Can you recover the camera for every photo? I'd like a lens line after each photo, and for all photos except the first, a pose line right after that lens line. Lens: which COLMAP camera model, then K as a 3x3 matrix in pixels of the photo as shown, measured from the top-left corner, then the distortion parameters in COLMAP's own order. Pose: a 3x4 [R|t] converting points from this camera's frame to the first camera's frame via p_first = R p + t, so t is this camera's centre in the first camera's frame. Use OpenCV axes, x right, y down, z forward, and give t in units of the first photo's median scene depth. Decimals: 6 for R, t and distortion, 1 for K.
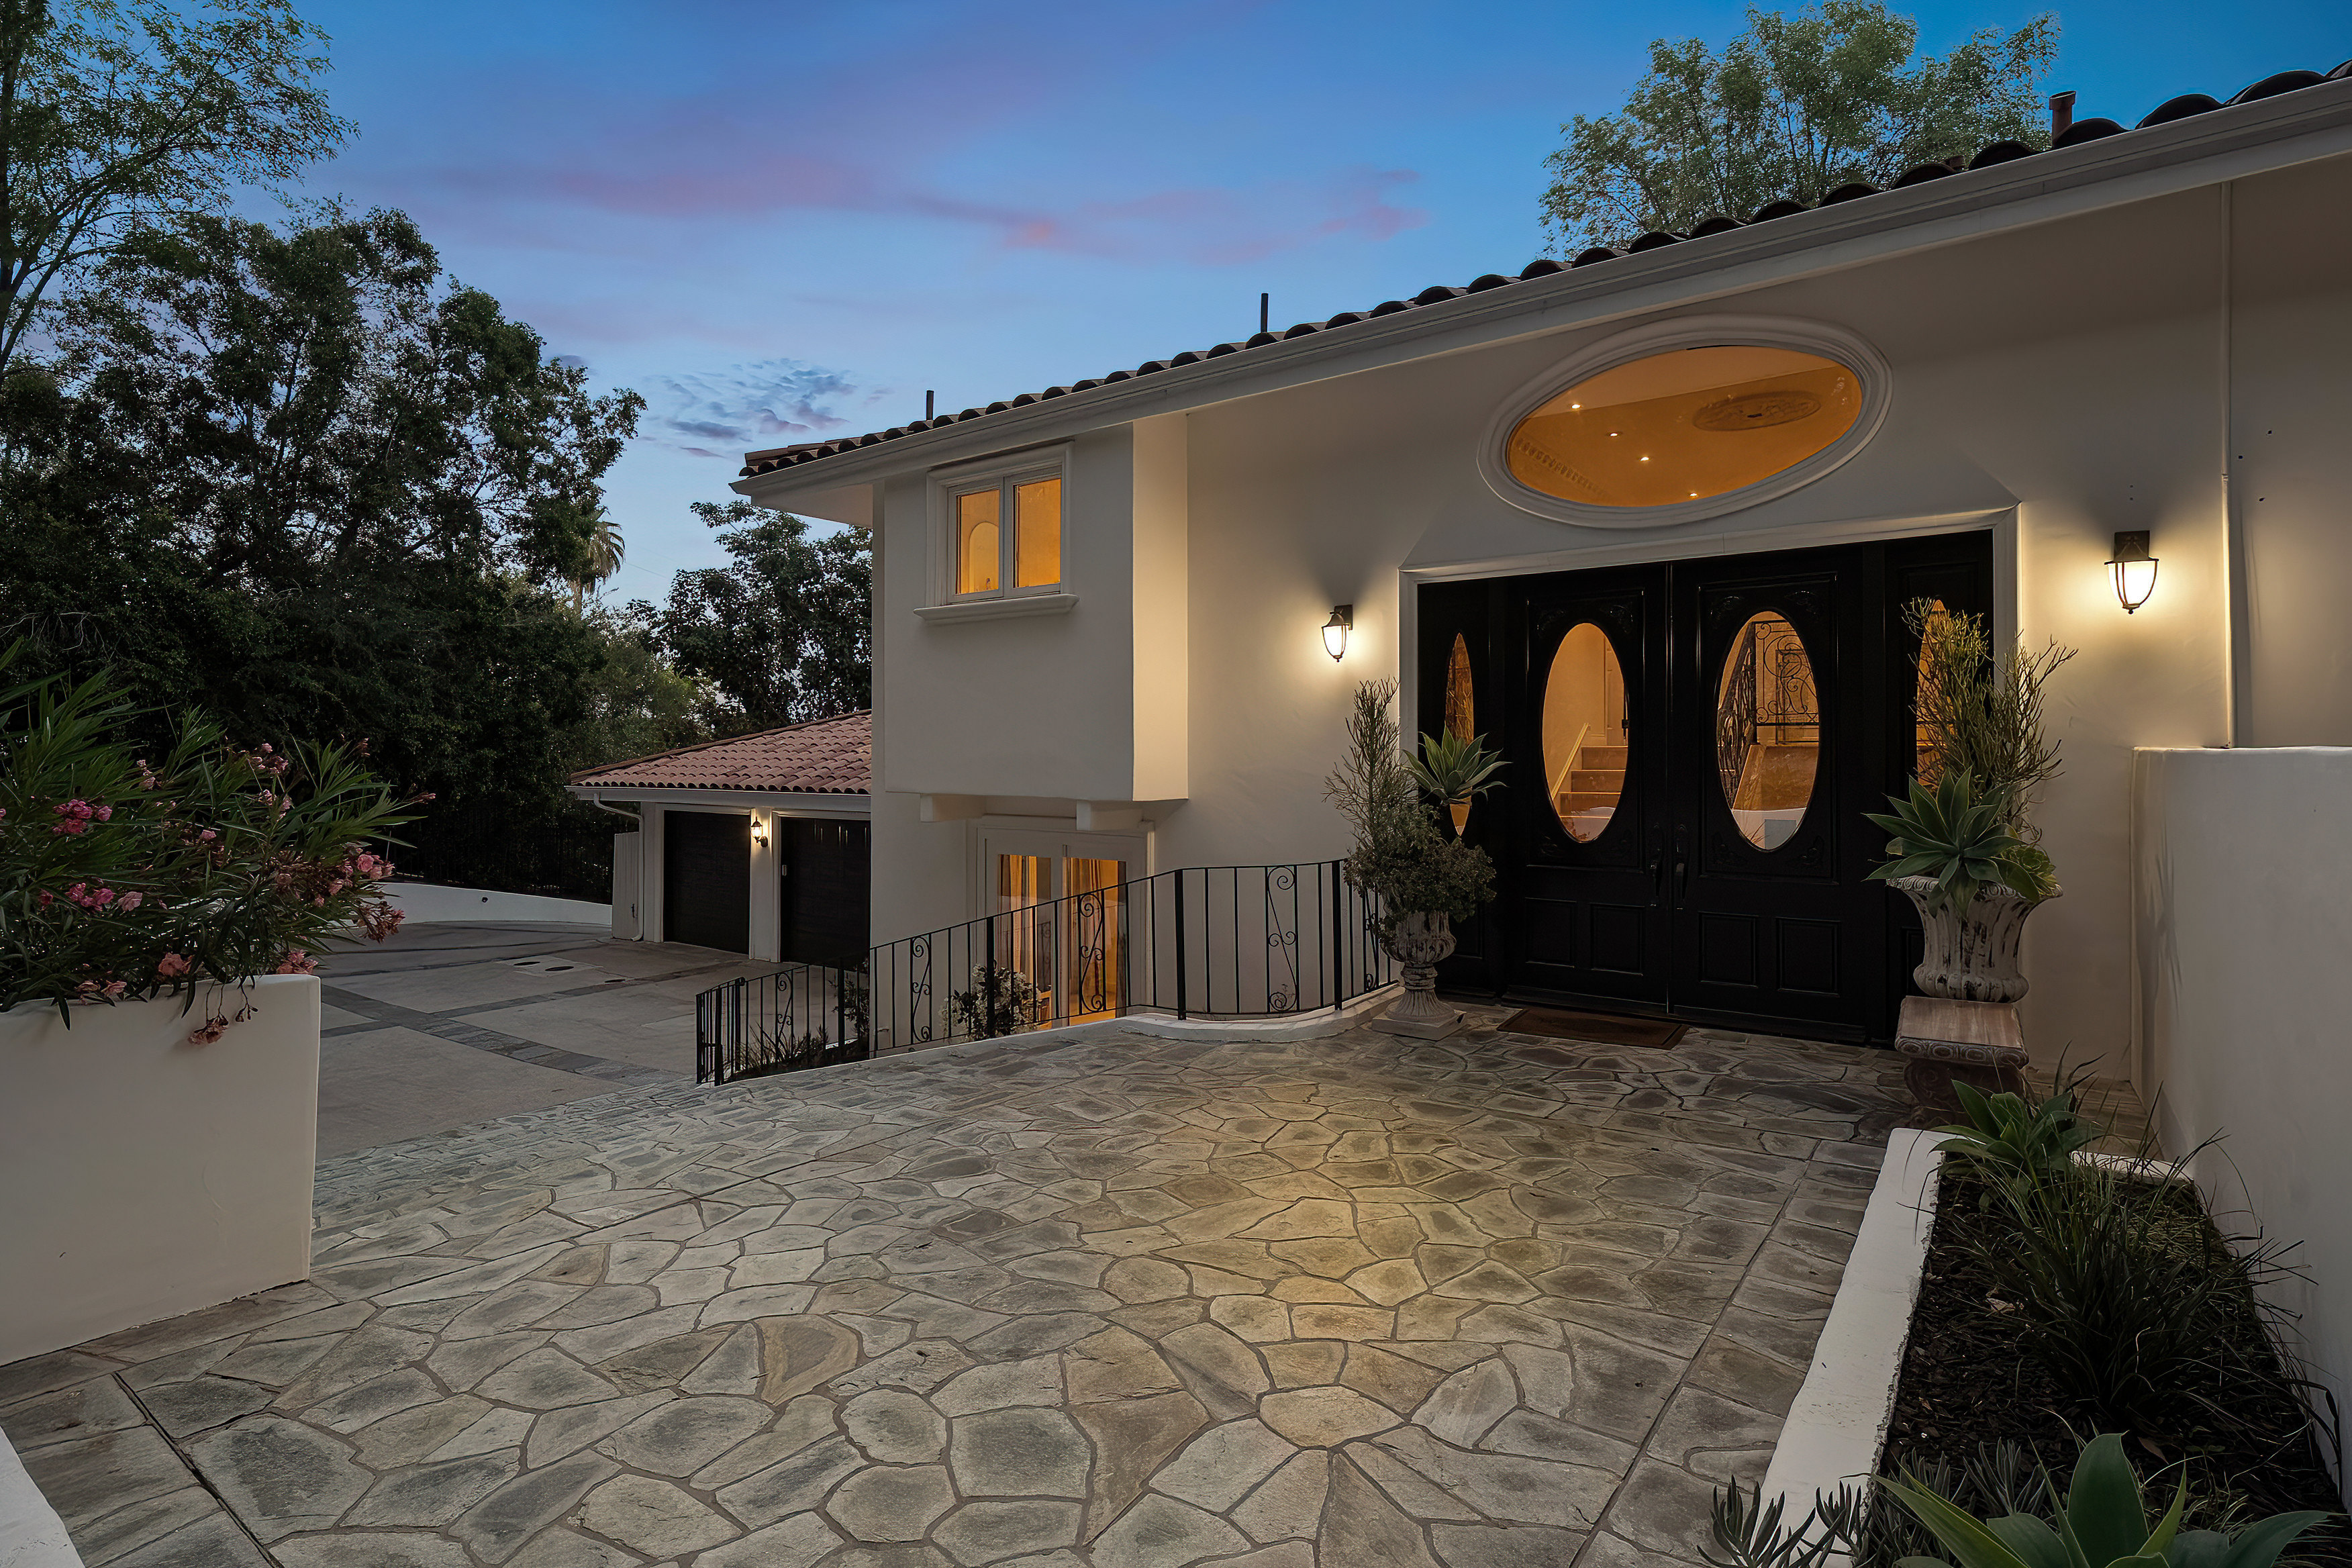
lens RADIAL K [[1164.4, 0, 1175.2], [0, 1164.4, 761.4], [0, 0, 1]] dist [0.004766, -0.000324]
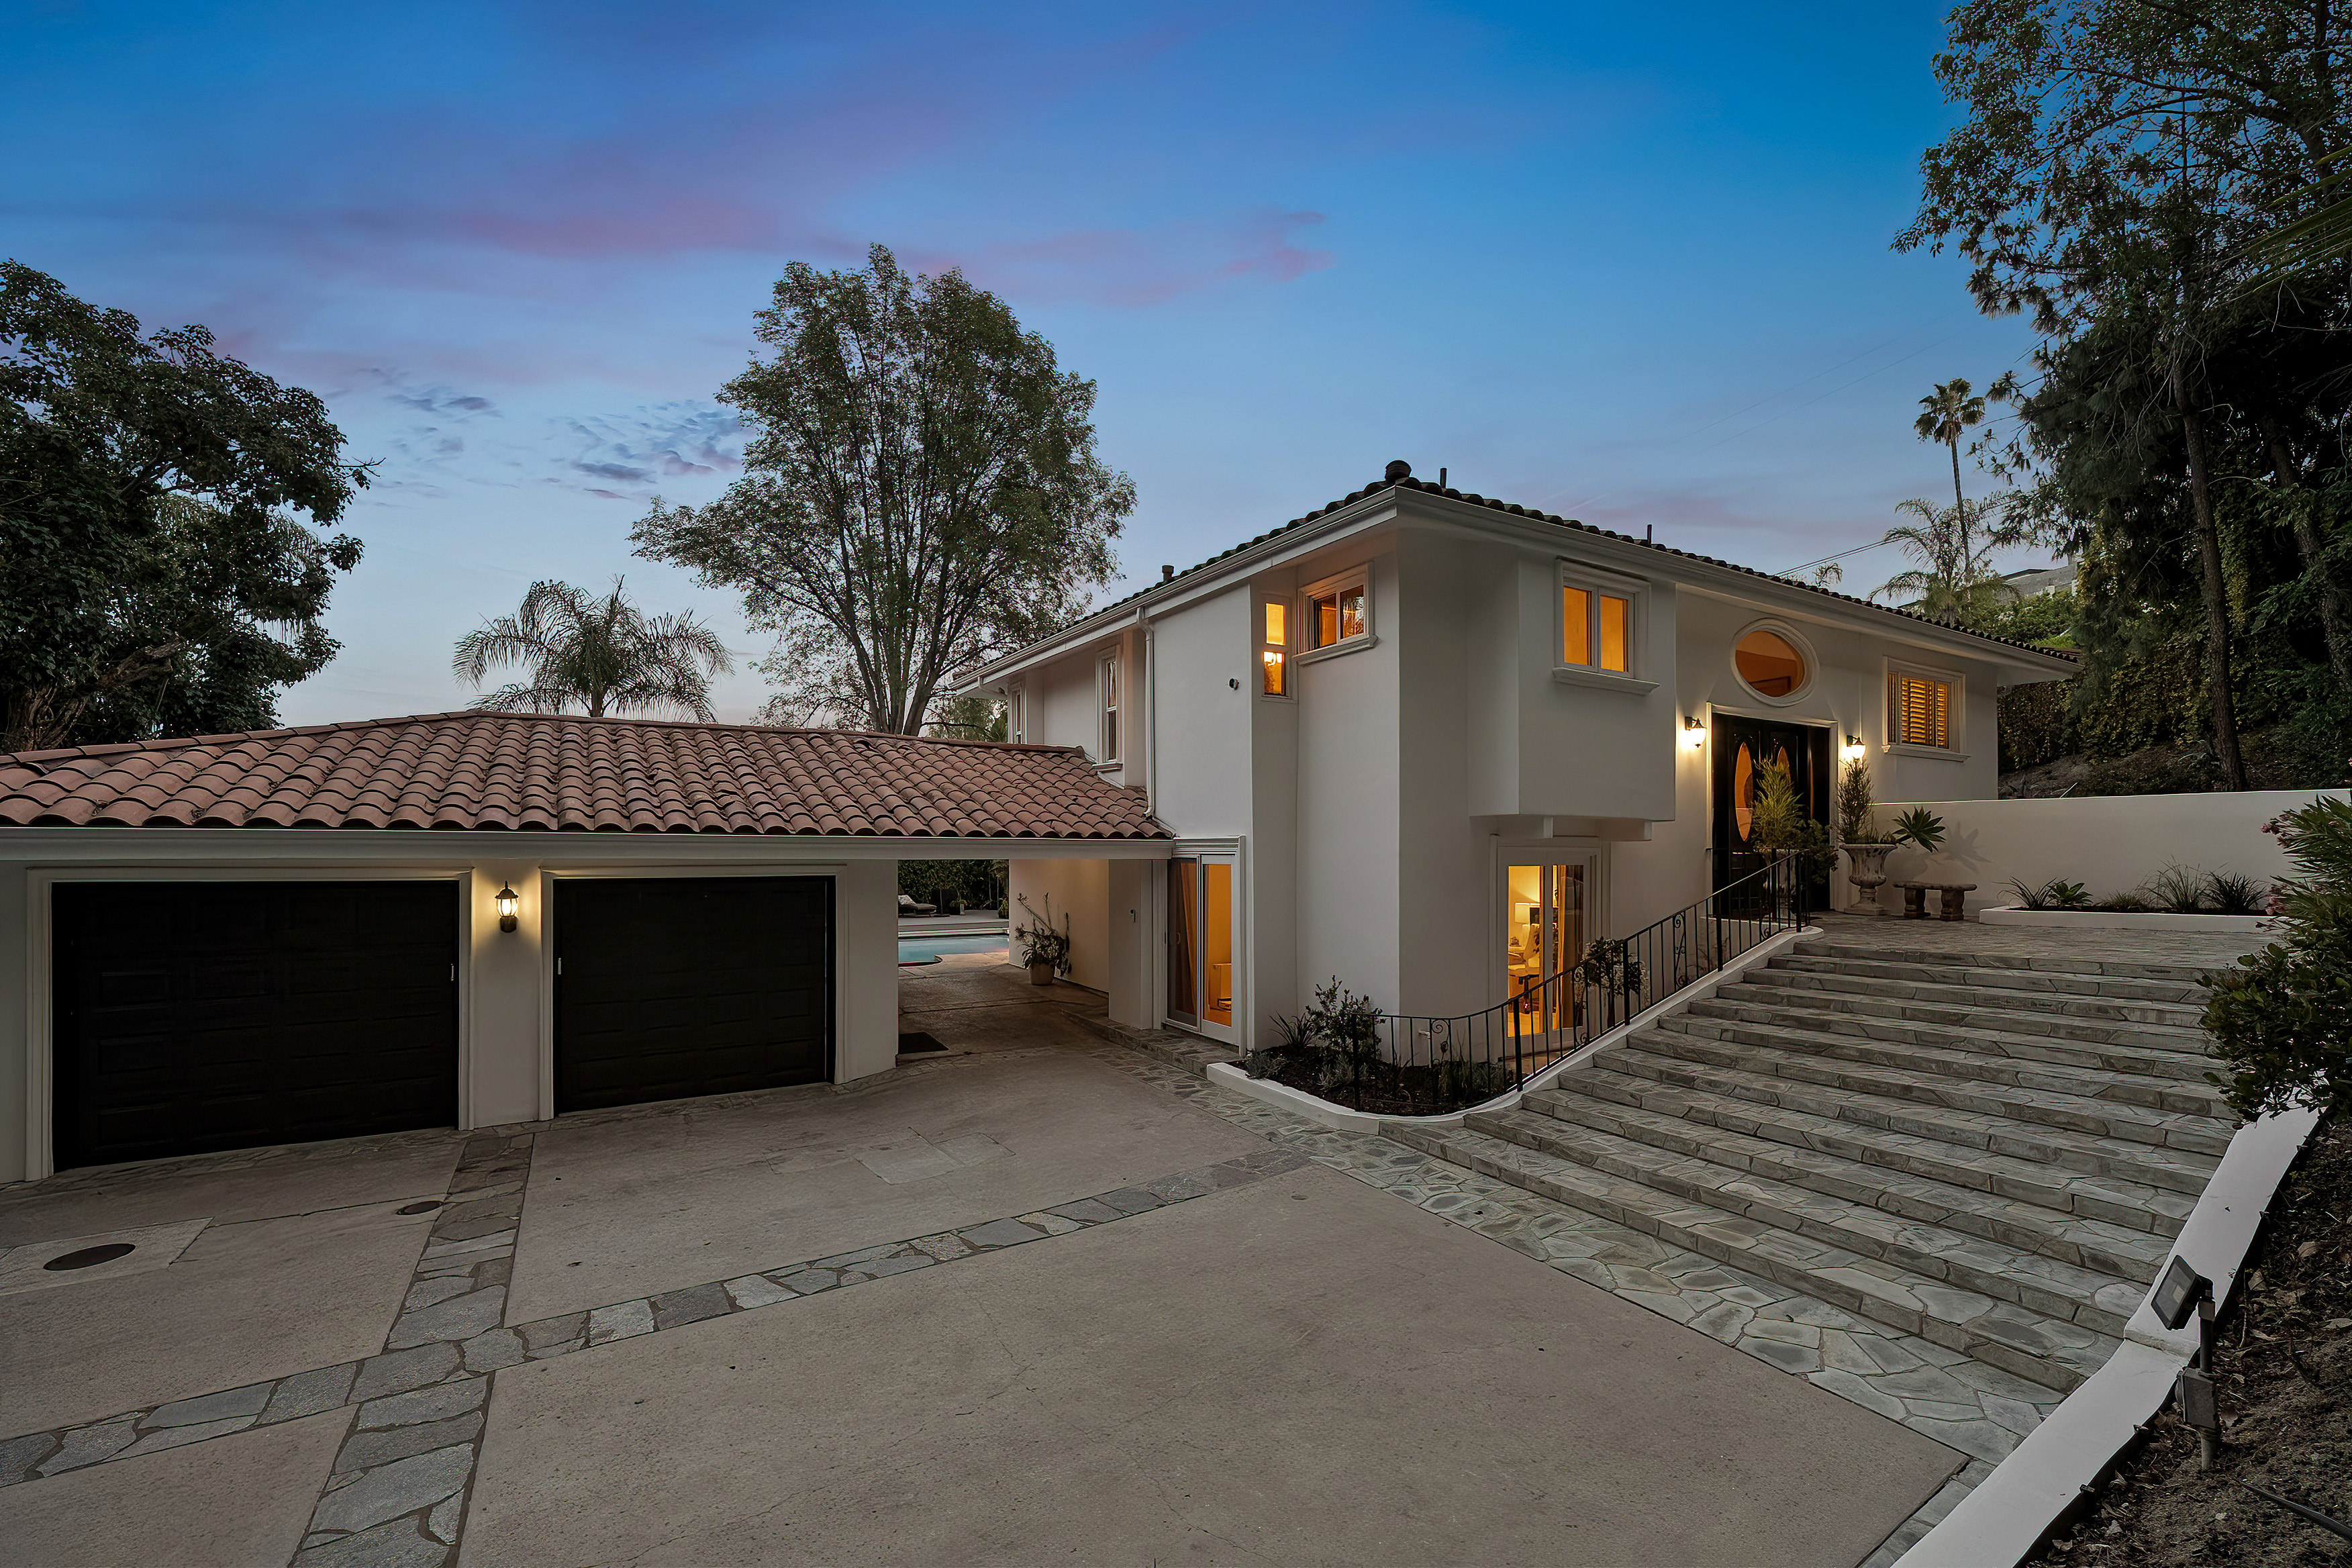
lens RADIAL K [[1004.5, 0, 1177.5], [0, 1004.5, 820.0], [0, 0, 1]] dist [-0.001110, -0.000010]
pose [[0.396498, 0.001968, 0.918033, -1.755933], [-0.014184, 0.999891, 0.003983, 0.026246], [-0.917926, -0.014601, 0.396483, 1.260350]]
